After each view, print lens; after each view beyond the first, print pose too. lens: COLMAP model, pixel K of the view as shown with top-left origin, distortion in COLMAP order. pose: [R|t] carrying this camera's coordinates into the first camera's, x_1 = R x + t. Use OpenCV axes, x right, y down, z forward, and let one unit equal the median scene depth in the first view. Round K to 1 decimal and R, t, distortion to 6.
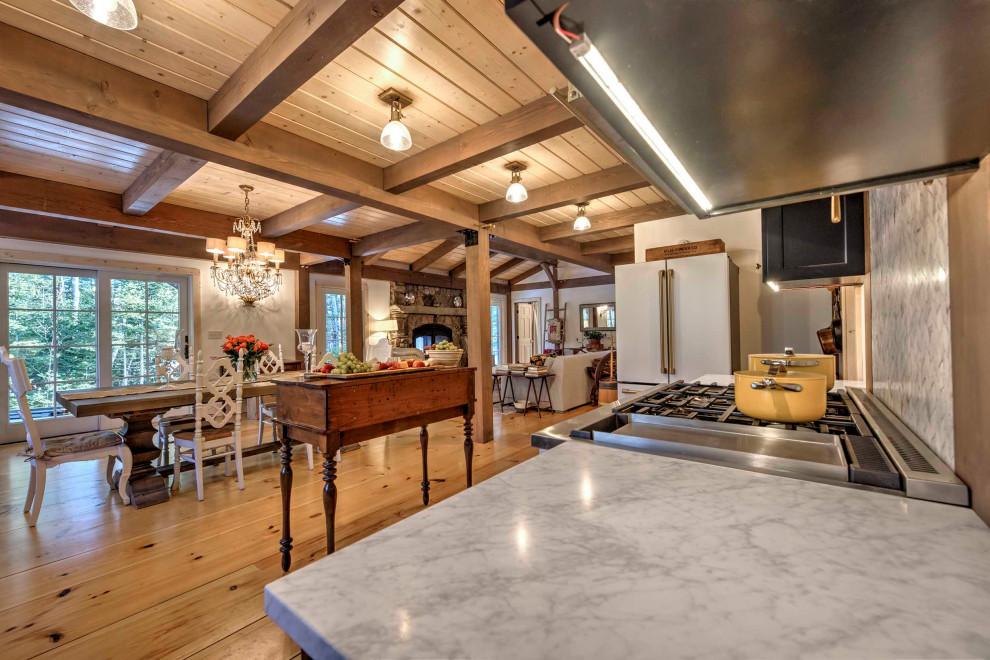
lens RADIAL K [[404.5, 0, 474.8], [0, 404.5, 332.3], [0, 0, 1]] dist [0.003779, -0.001989]
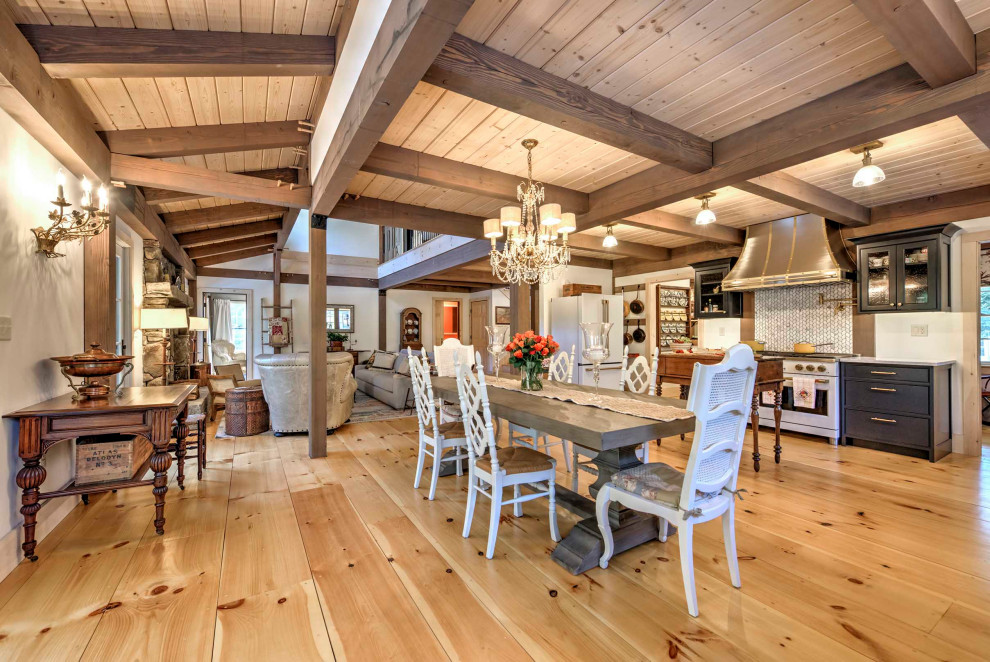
lens RADIAL K [[404.5, 0, 488.4], [0, 404.5, 327.7], [0, 0, 1]] dist [0.003779, -0.001989]
pose [[0.363996, 0.025897, 0.931040, -1.416795], [-0.006548, 0.999660, -0.025246, 0.020609], [-0.931377, 0.003092, 0.364042, 0.836923]]
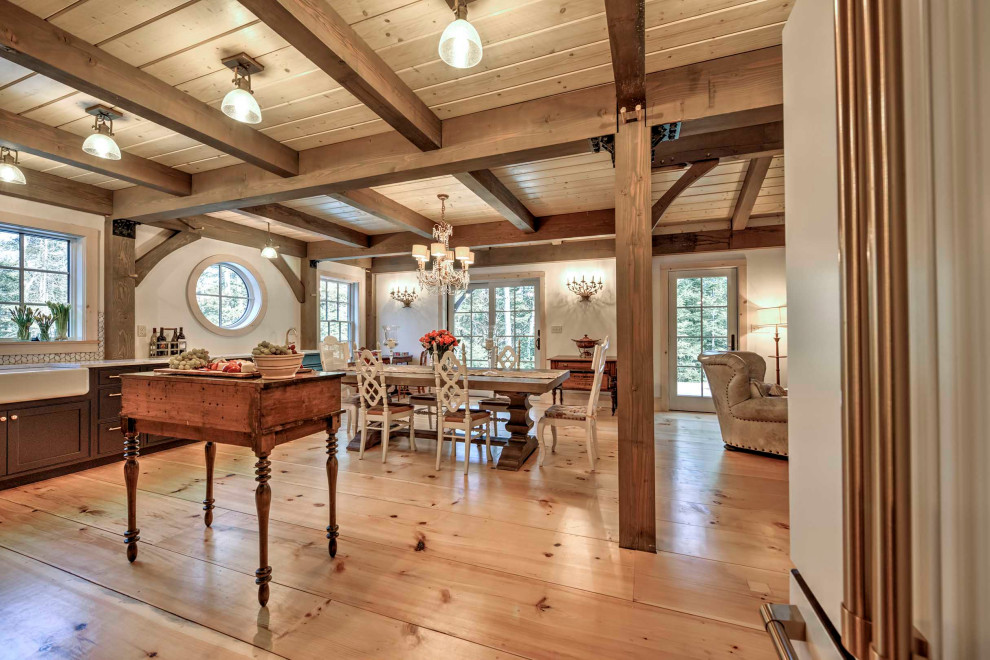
lens RADIAL K [[404.5, 0, 493.7], [0, 404.5, 330.6], [0, 0, 1]] dist [0.003779, -0.001989]
pose [[0.294529, 0.011553, -0.955573, 0.560069], [0.000882, 0.999923, 0.012361, -0.006321], [0.955642, -0.004484, 0.294496, 0.857654]]
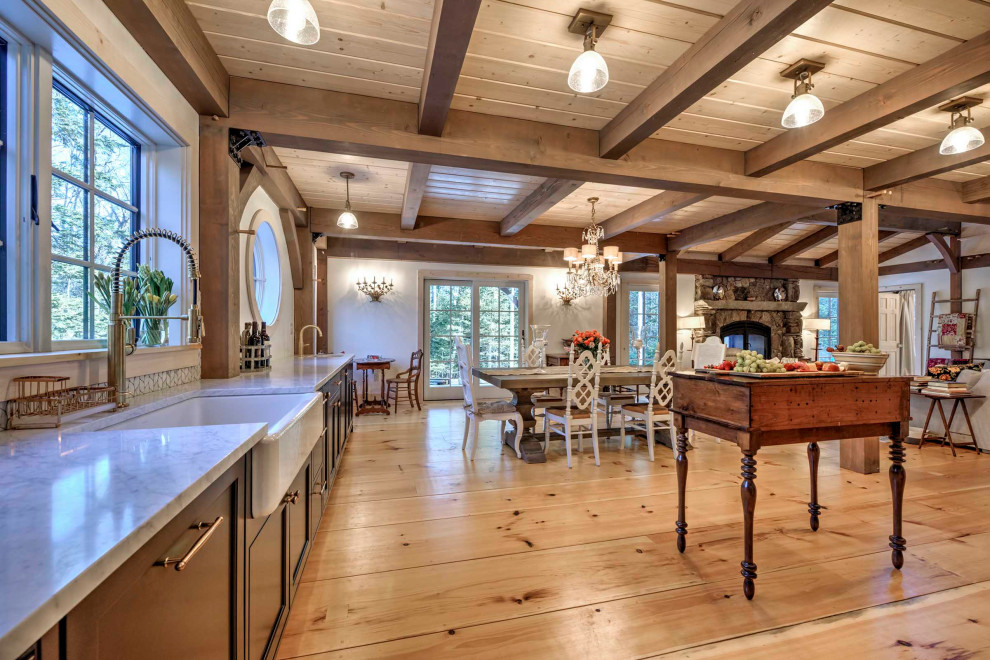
lens RADIAL K [[404.5, 0, 492.8], [0, 404.5, 332.4], [0, 0, 1]] dist [0.003779, -0.001989]
pose [[0.799308, 0.019957, -0.600590, -0.120148], [-0.014865, 0.999799, 0.013439, 0.001294], [0.600738, -0.001814, 0.799444, -0.078739]]
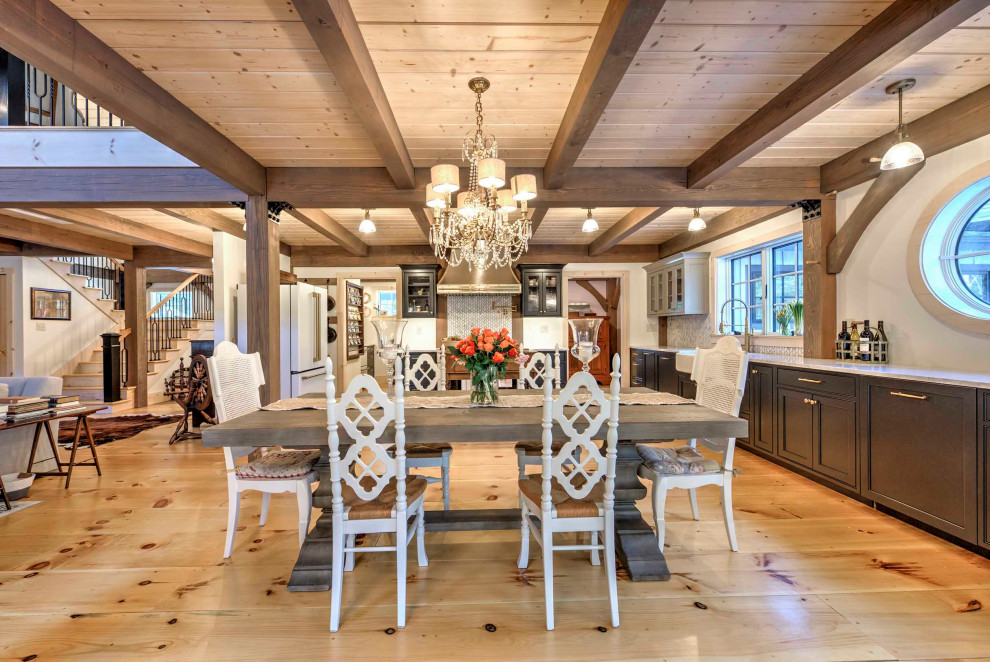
lens RADIAL K [[391.2, 0, 489.0], [0, 391.2, 330.7], [0, 0, 1]] dist [0.001353, -0.000590]
pose [[-0.629729, 0.018701, 0.776590, -1.102618], [0.014382, 0.999820, -0.012414, 0.019153], [-0.776682, 0.003352, -0.629884, 1.446403]]
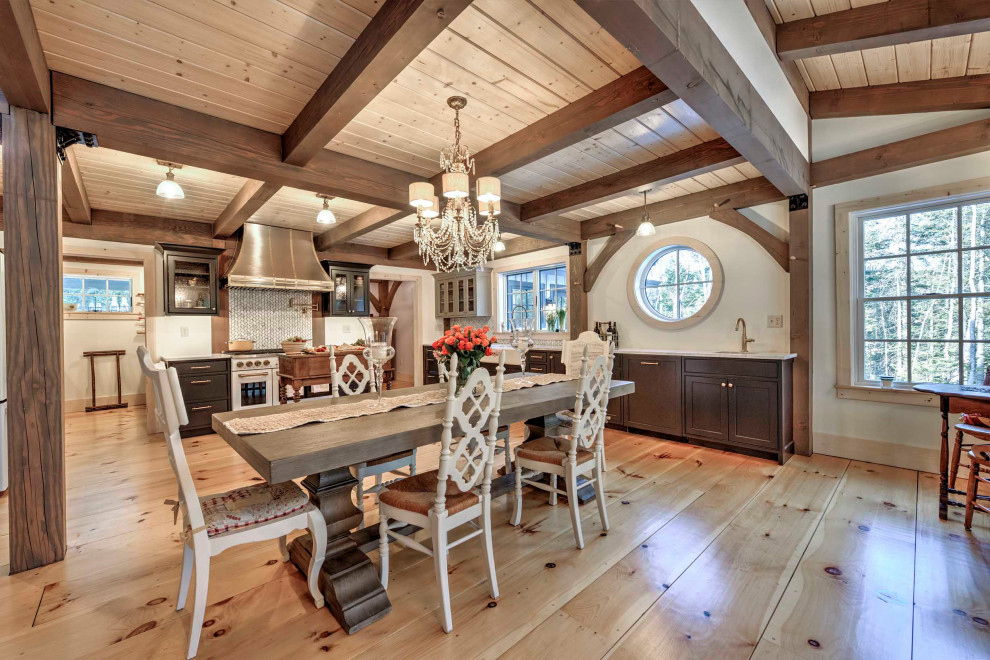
lens RADIAL K [[391.2, 0, 480.7], [0, 391.2, 327.9], [0, 0, 1]] dist [0.001353, -0.000590]
pose [[-0.982152, 0.030865, 0.185538, -0.769138], [0.029903, 0.999521, -0.007982, 0.017787], [-0.185696, -0.002292, -0.982605, 1.726216]]
